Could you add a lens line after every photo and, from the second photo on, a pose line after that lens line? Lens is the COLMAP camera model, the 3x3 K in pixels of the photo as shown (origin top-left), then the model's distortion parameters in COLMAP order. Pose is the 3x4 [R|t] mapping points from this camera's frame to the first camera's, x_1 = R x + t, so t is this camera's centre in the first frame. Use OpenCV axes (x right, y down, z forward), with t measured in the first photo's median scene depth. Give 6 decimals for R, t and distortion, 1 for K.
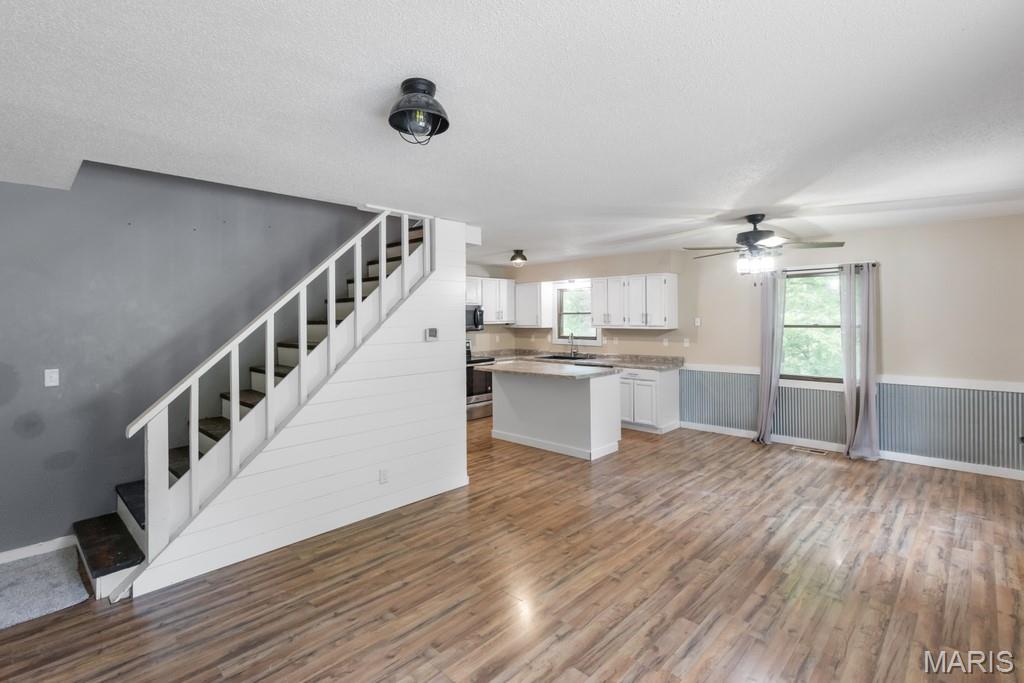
lens RADIAL K [[481.1, 0, 509.0], [0, 481.1, 315.0], [0, 0, 1]] dist [0.002356, -0.000221]
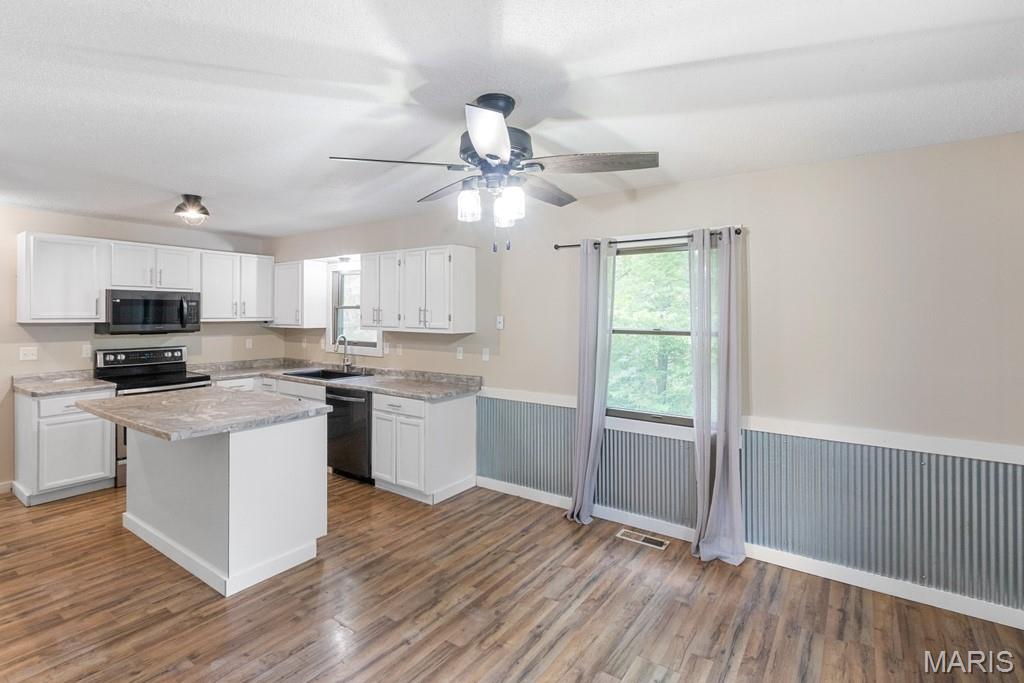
lens RADIAL K [[486.4, 0, 512.4], [0, 486.4, 305.0], [0, 0, 1]] dist [0.013431, -0.000418]
pose [[0.986760, 0.017181, 0.161276, 0.451000], [-0.015050, 0.999783, -0.014428, -0.000161], [-0.161488, 0.011810, 0.986804, 0.526778]]
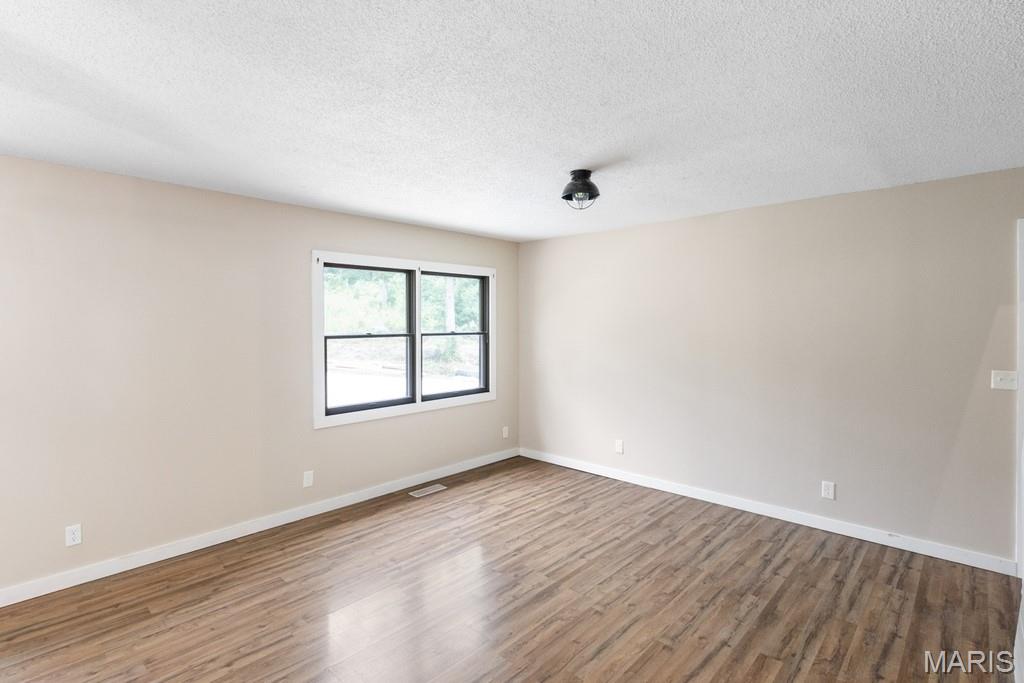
lens RADIAL K [[487.0, 0, 512.0], [0, 487.0, 341.5], [0, 0, 1]] dist [0.000162, -0.000491]
pose [[-0.999569, 0.013261, -0.026184, 0.037370], [0.012291, 0.999245, 0.036848, 0.006031], [0.026653, 0.036510, -0.998978, 1.115231]]
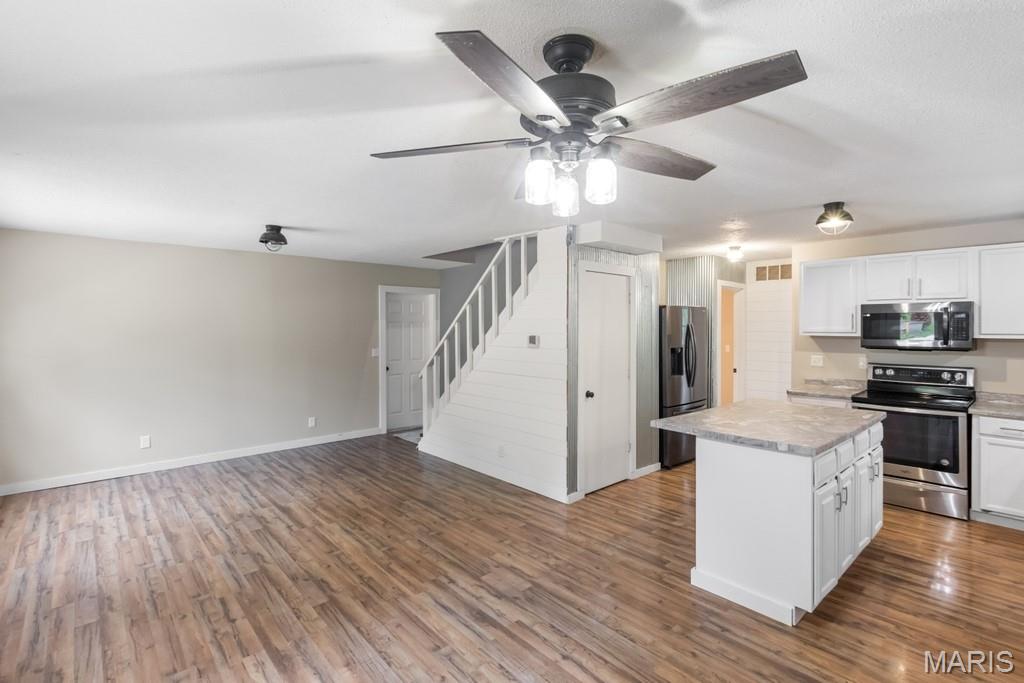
lens RADIAL K [[477.3, 0, 502.5], [0, 477.3, 328.1], [0, 0, 1]] dist [-0.001107, -0.000711]
pose [[-0.073524, 0.013242, -0.997206, 0.869018], [0.004085, 0.999907, 0.012977, -0.000442], [0.997285, -0.003120, -0.073571, 0.980120]]
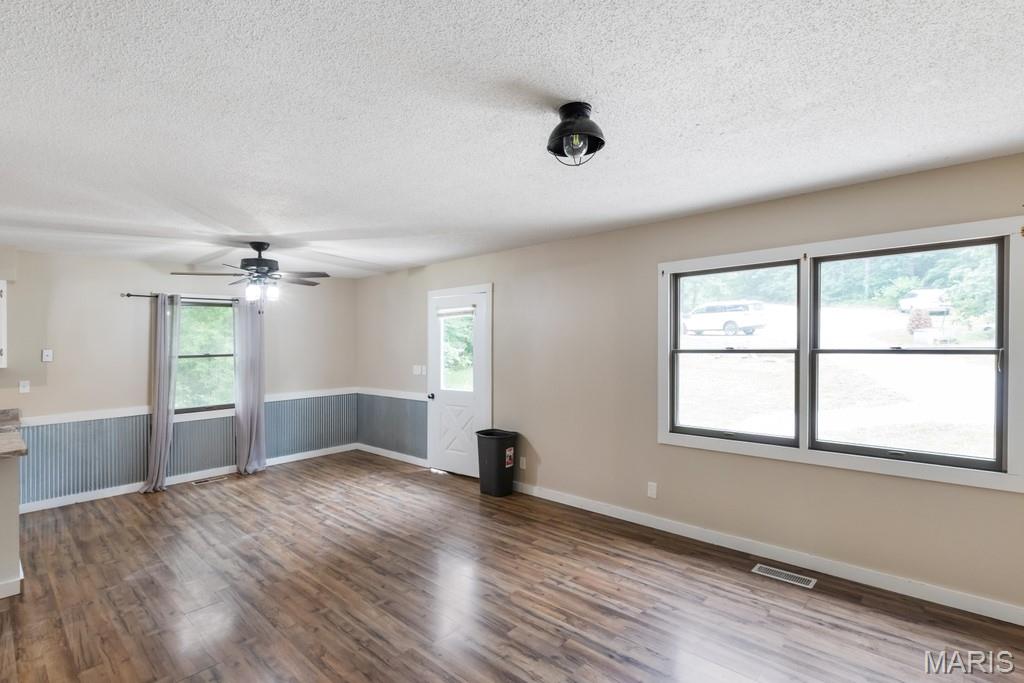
lens RADIAL K [[501.8, 0, 512.0], [0, 501.8, 341.5], [0, 0, 1]] dist [0.004191, -0.000336]
pose [[-0.025293, 0.008400, 0.999645, -0.543745], [0.014367, 0.999864, -0.008039, 0.013727], [-0.999577, 0.014158, -0.025410, 0.498575]]
